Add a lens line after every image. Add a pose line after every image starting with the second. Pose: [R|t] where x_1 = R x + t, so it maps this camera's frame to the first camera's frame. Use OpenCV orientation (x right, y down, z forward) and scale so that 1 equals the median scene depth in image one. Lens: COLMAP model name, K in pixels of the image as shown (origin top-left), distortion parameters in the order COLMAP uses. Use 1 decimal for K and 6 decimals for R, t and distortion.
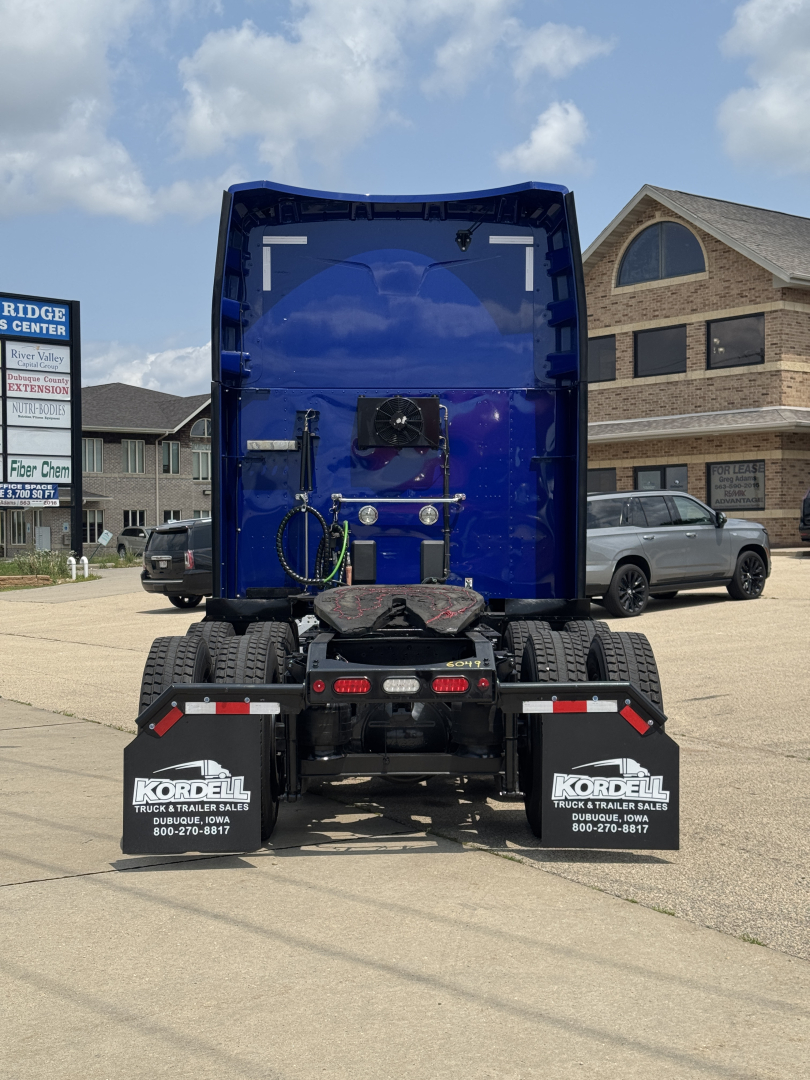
lens RADIAL K [[1488.6, 0, 404.8], [0, 1488.6, 542.8], [0, 0, 1]] dist [0.117738, 0.000000]
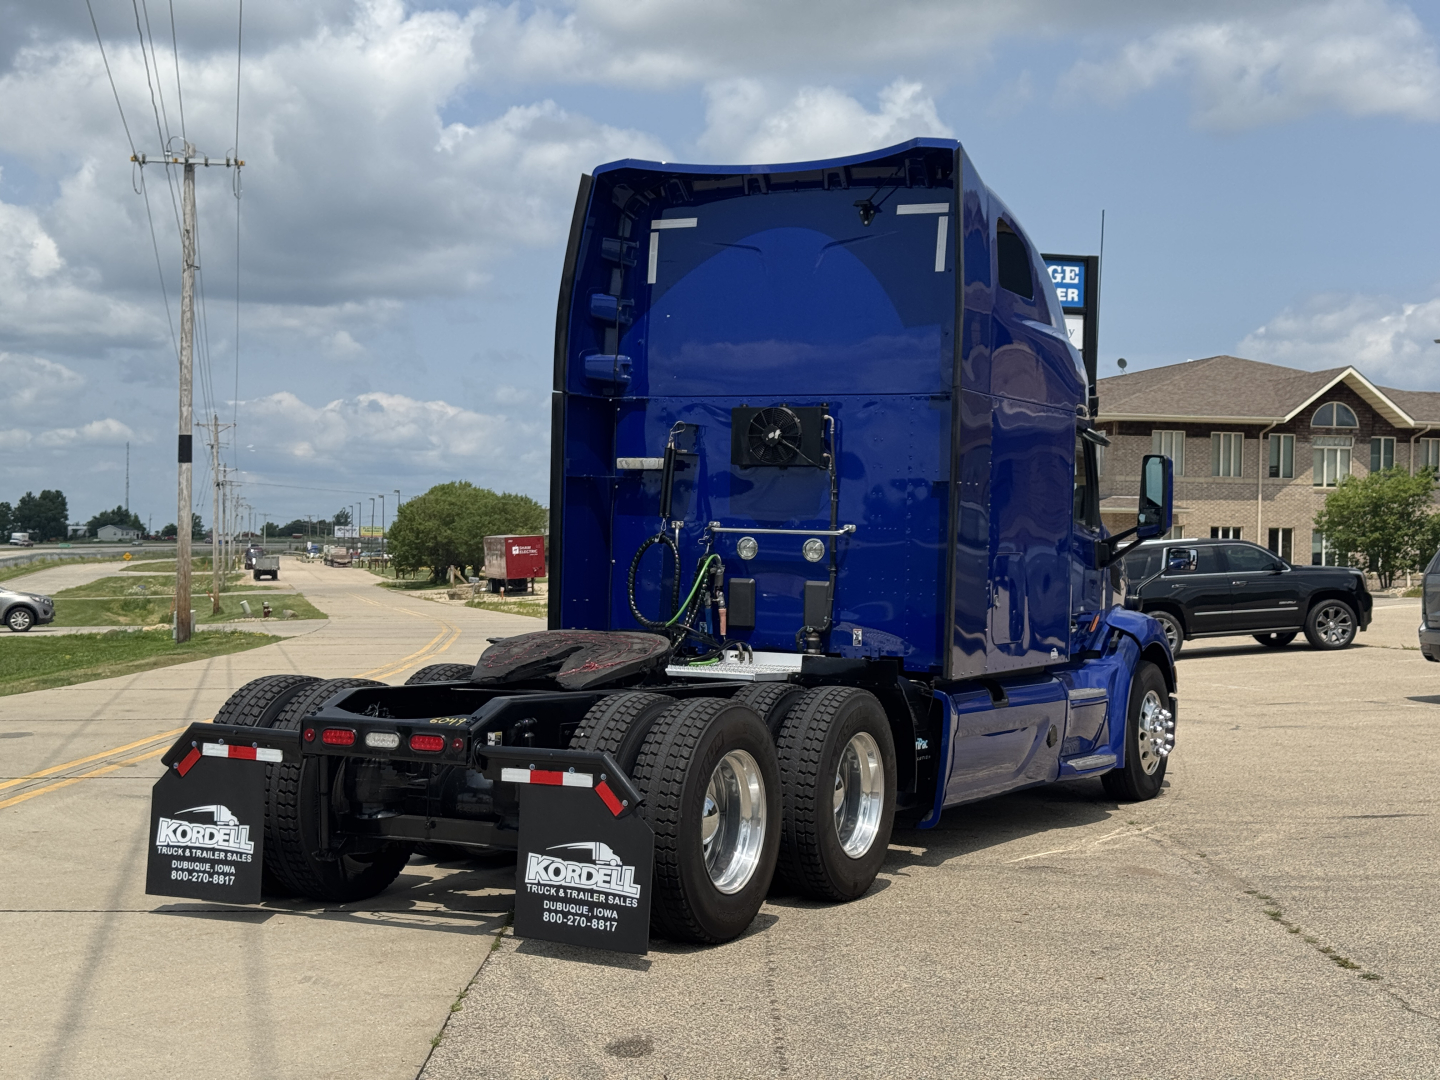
lens RADIAL K [[1984.8, 0, 727.6], [0, 1984.8, 544.6], [0, 0, 1]] dist [0.117738, 0.000000]
pose [[0.887401, 0.024134, -0.460366, 0.481853], [-0.029166, 0.999567, -0.003819, -0.016206], [0.460075, 0.016816, 0.887721, 0.010260]]
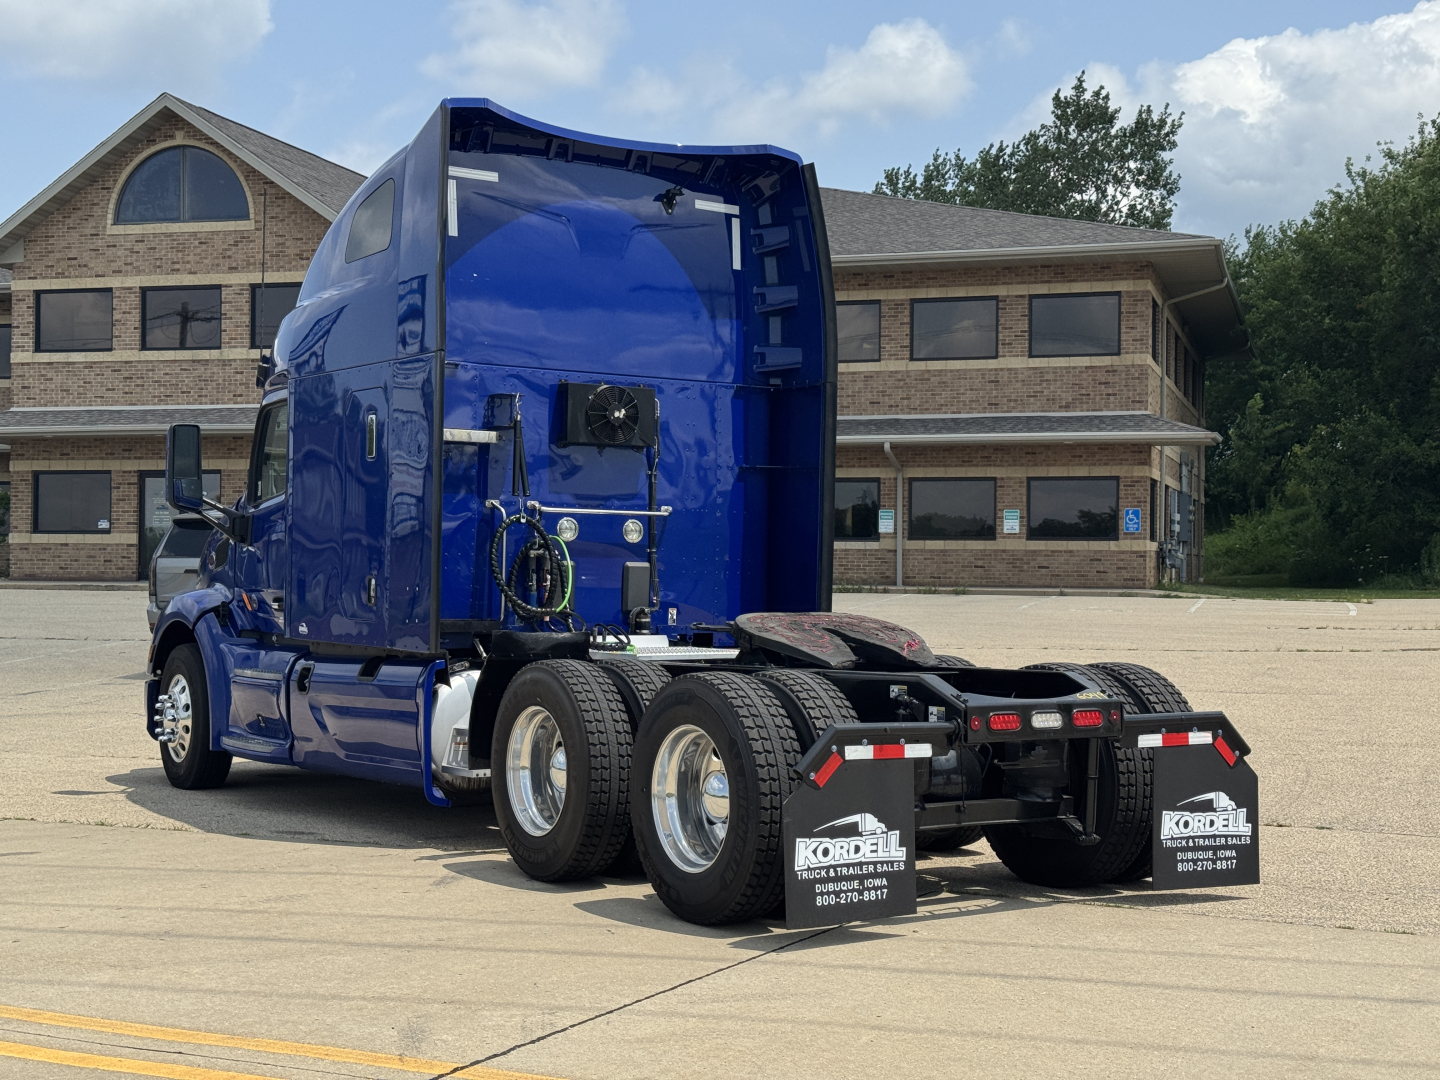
lens RADIAL K [[1984.8, 0, 718.9], [0, 1984.8, 545.5], [0, 0, 1]] dist [0.117738, 0.000000]
pose [[0.846313, 0.022537, 0.532209, -0.529400], [-0.013339, 0.999688, -0.021121, 0.011744], [-0.532519, 0.010776, 0.846350, 0.054765]]
